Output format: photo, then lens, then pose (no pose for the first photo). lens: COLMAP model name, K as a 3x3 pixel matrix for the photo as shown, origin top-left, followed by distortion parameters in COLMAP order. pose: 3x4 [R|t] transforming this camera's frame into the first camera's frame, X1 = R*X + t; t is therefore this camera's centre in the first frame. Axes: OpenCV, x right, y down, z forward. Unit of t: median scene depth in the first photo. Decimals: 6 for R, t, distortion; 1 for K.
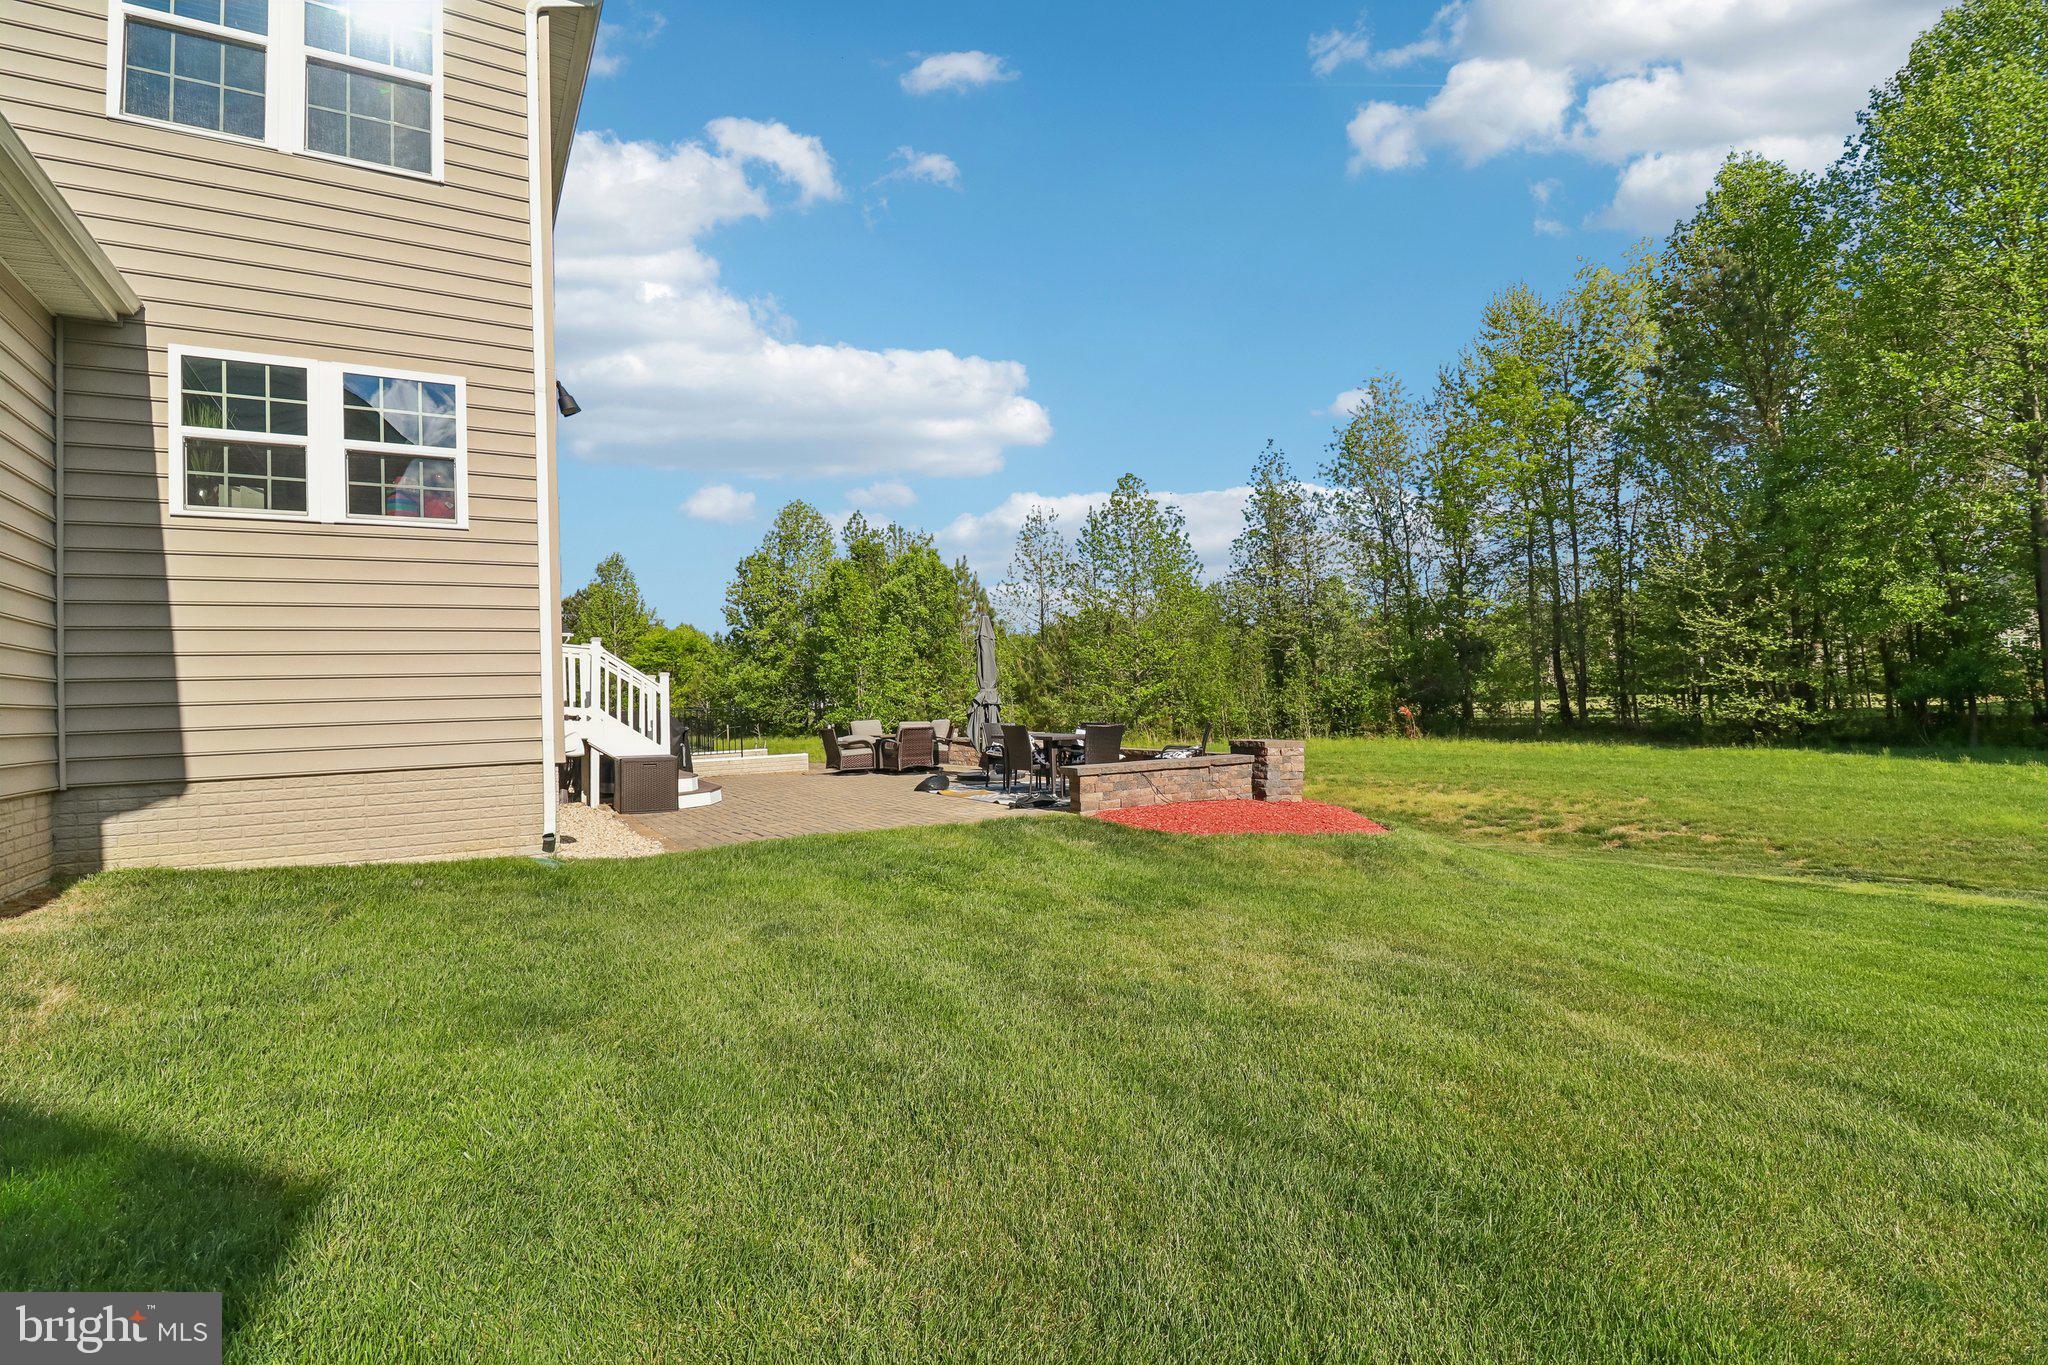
lens RADIAL K [[950.9, 0, 1013.1], [0, 950.9, 681.6], [0, 0, 1]] dist [0.000836, -0.012183]
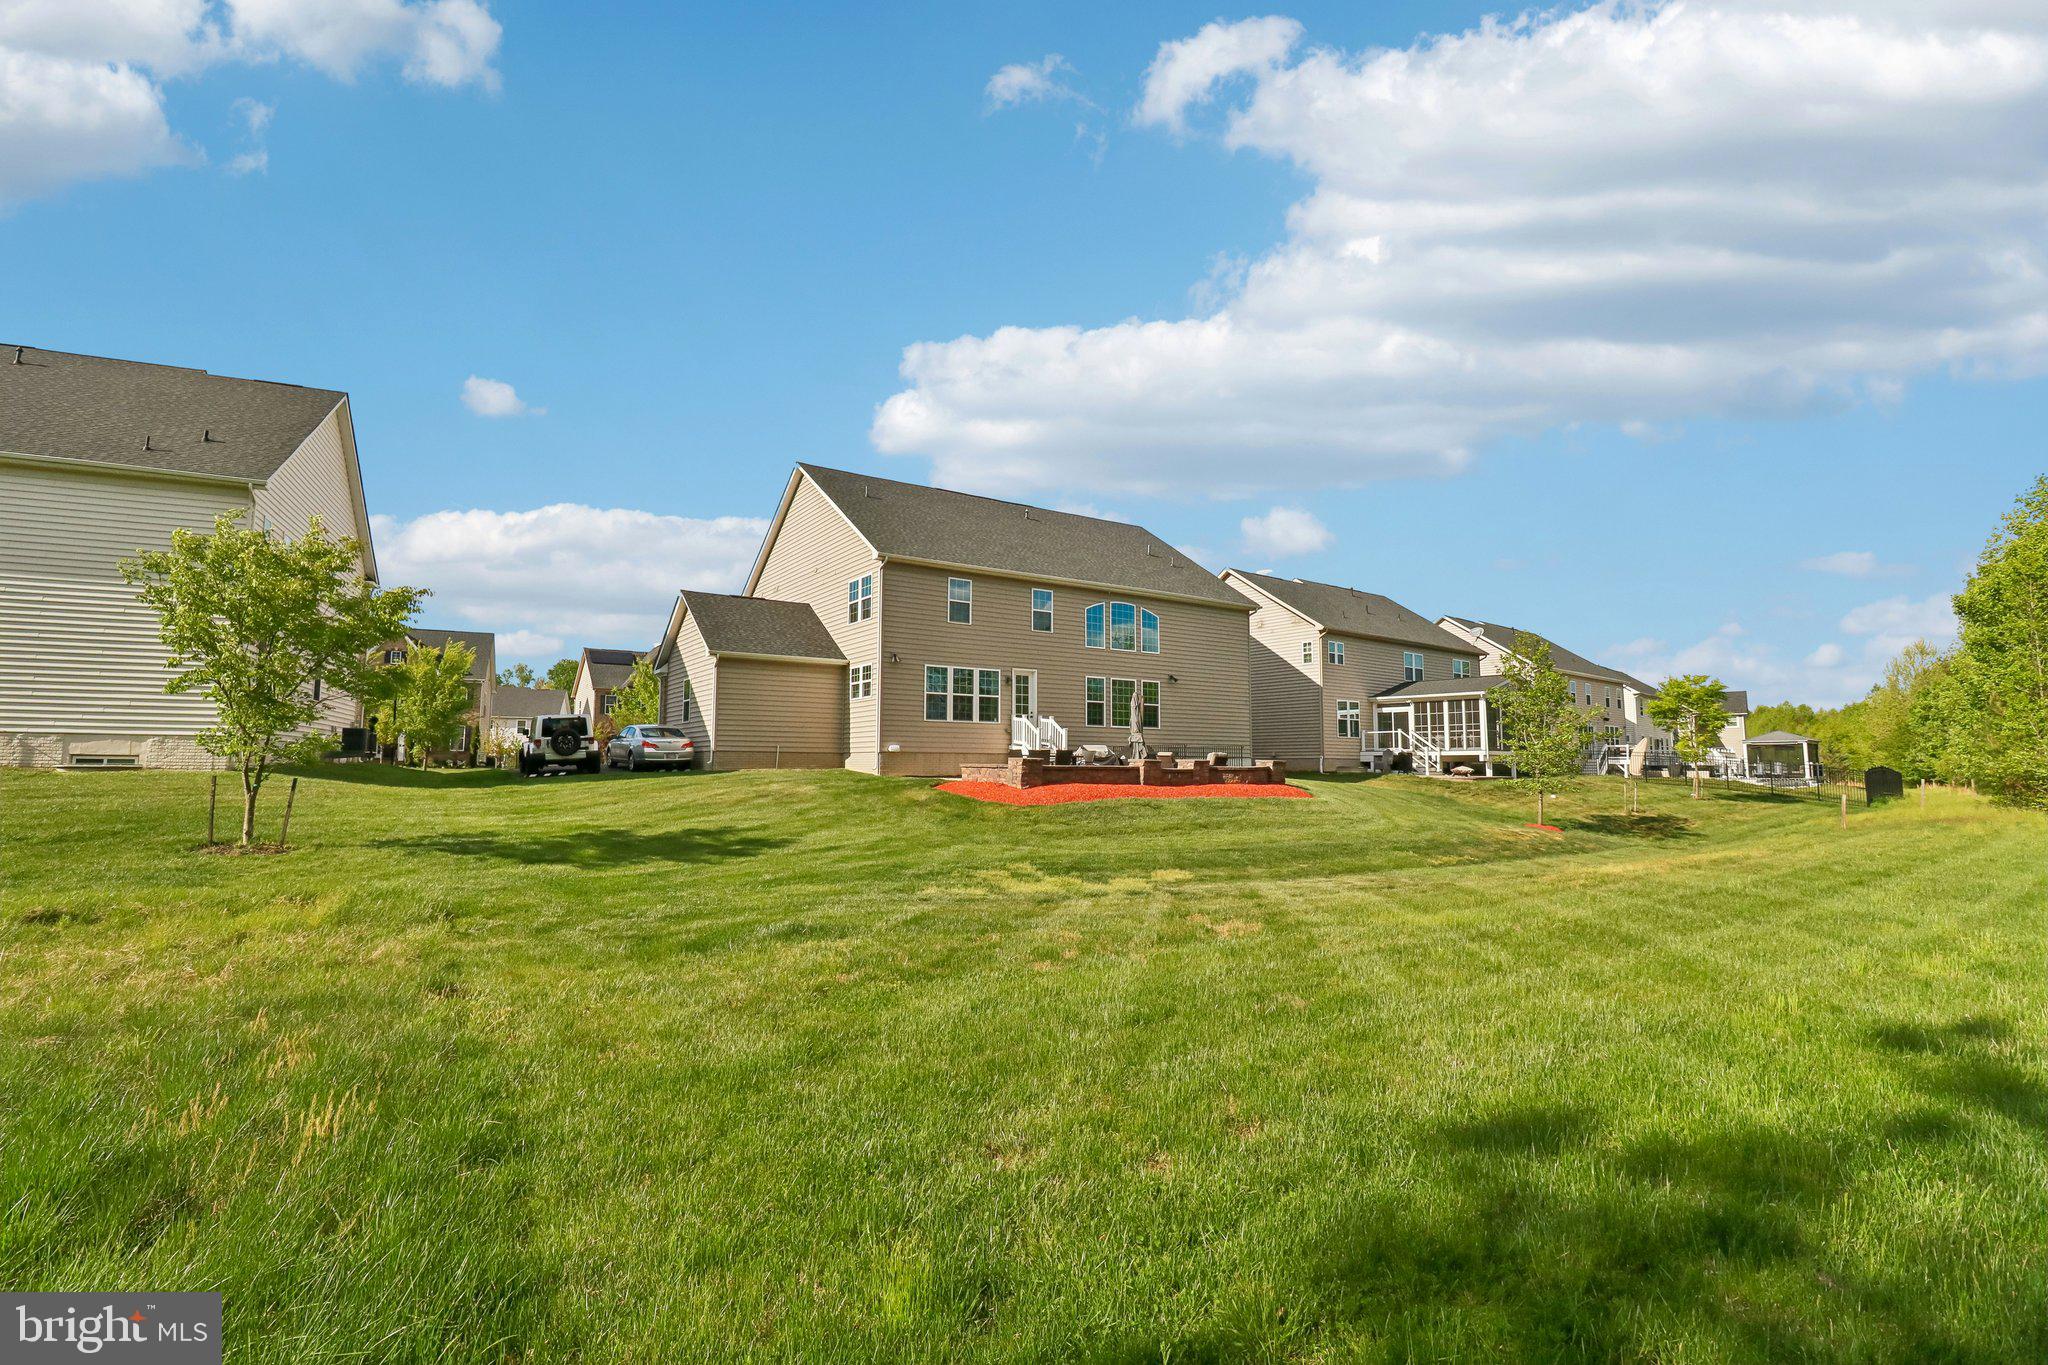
lens RADIAL K [[950.9, 0, 1014.8], [0, 950.9, 681.1], [0, 0, 1]] dist [0.000836, -0.012183]
pose [[0.049512, -0.060092, -0.996964, 0.777054], [0.010270, 0.998166, -0.059654, 0.006176], [0.998721, -0.007285, 0.050039, 0.294994]]
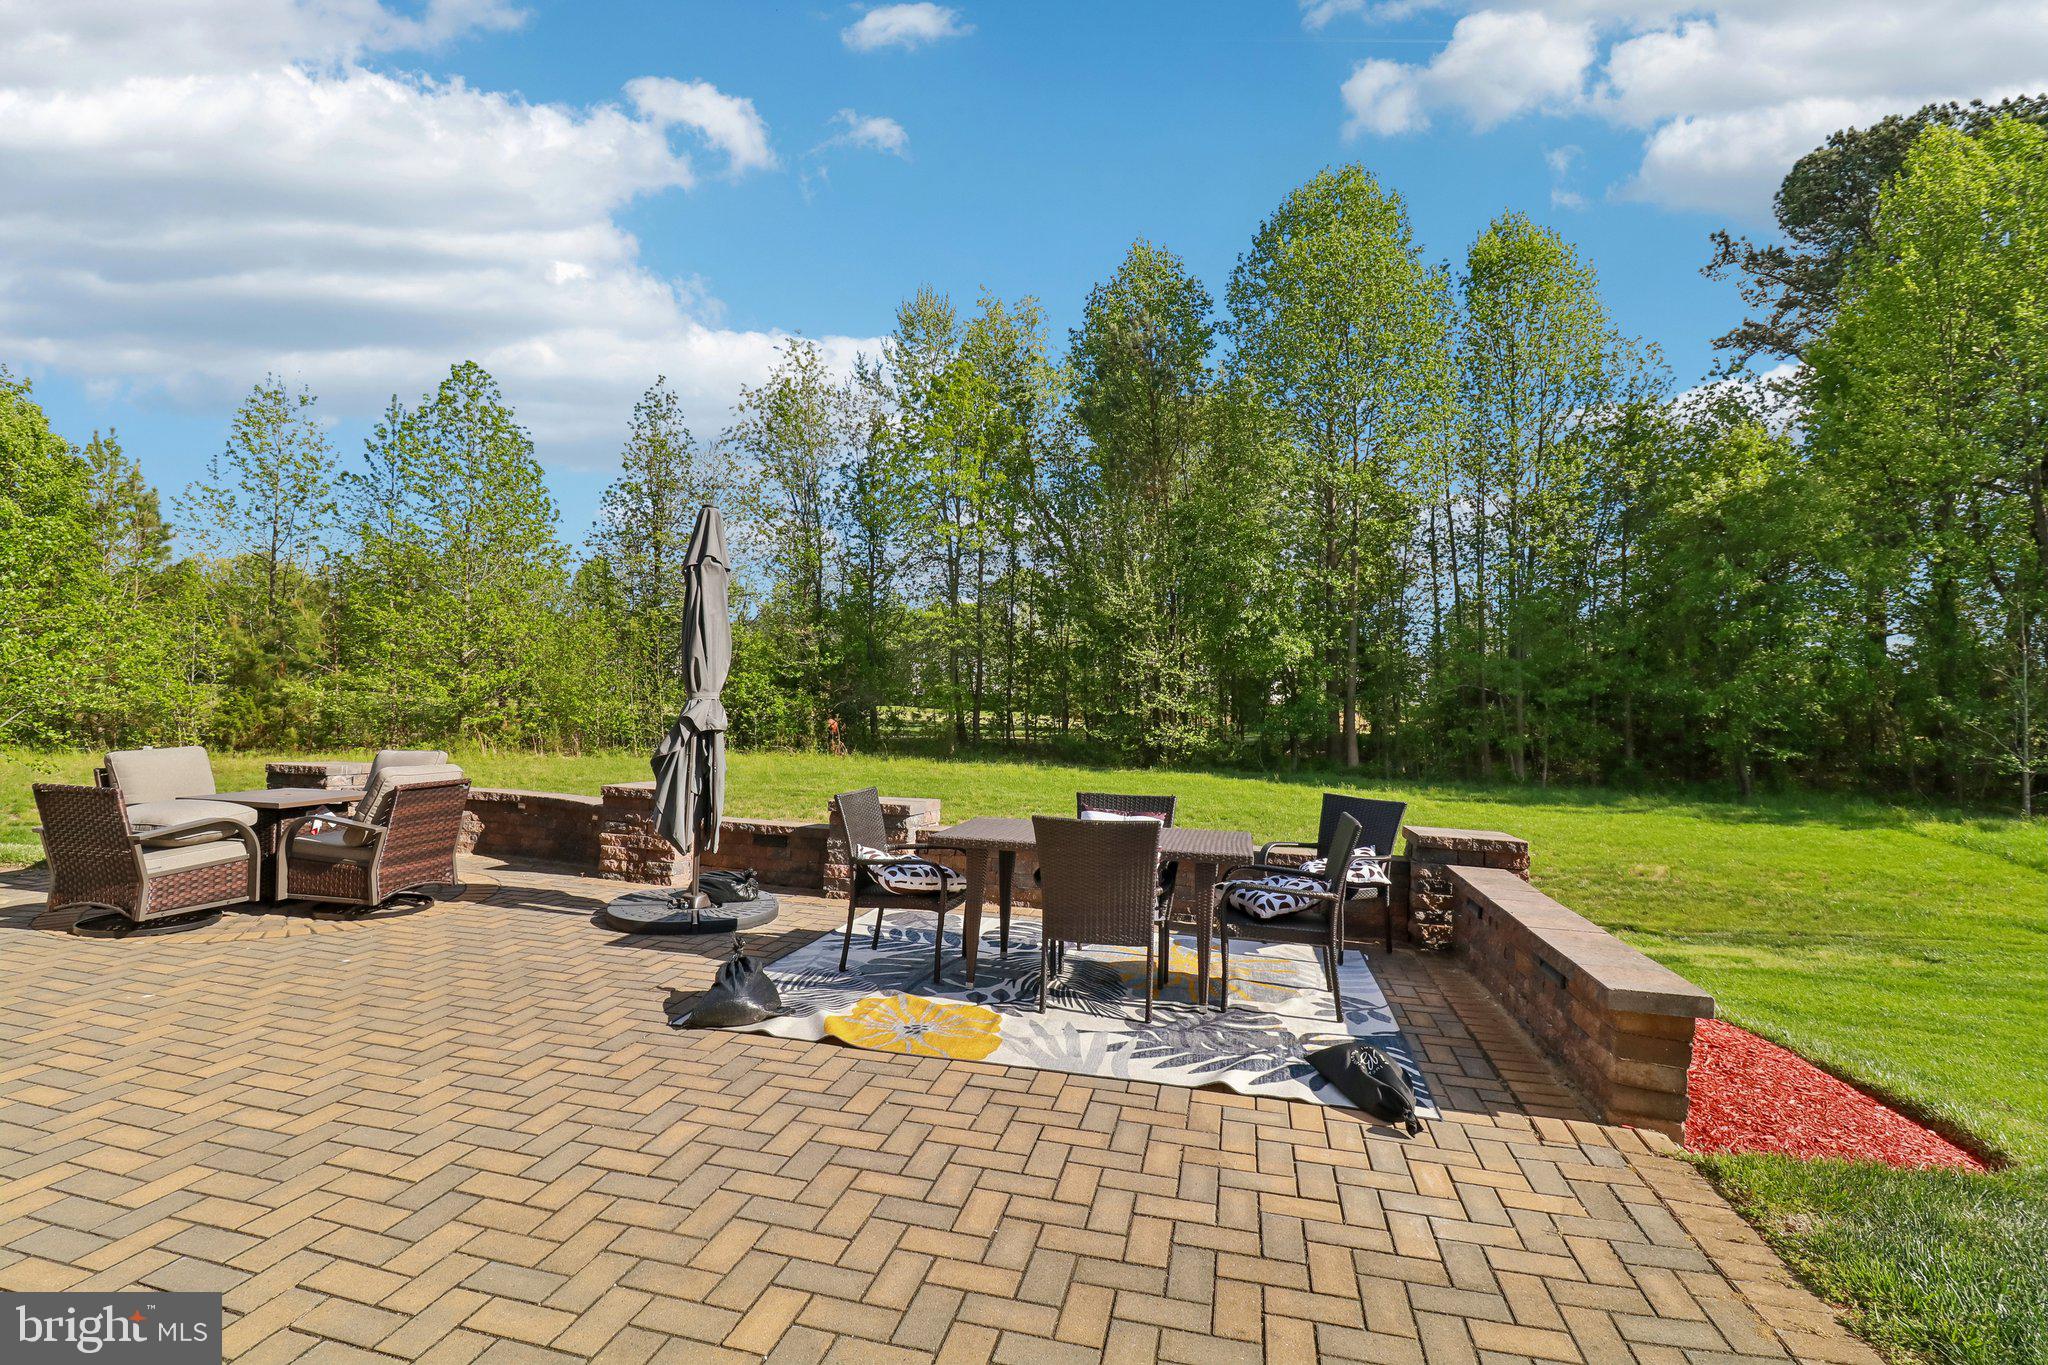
lens RADIAL K [[950.9, 0, 1026.4], [0, 950.9, 687.8], [0, 0, 1]] dist [0.000836, -0.012183]
pose [[0.693166, 0.057346, 0.718493, -0.086955], [-0.064702, 0.997756, -0.017213, 0.001533], [-0.717868, -0.034556, 0.695321, 0.245524]]
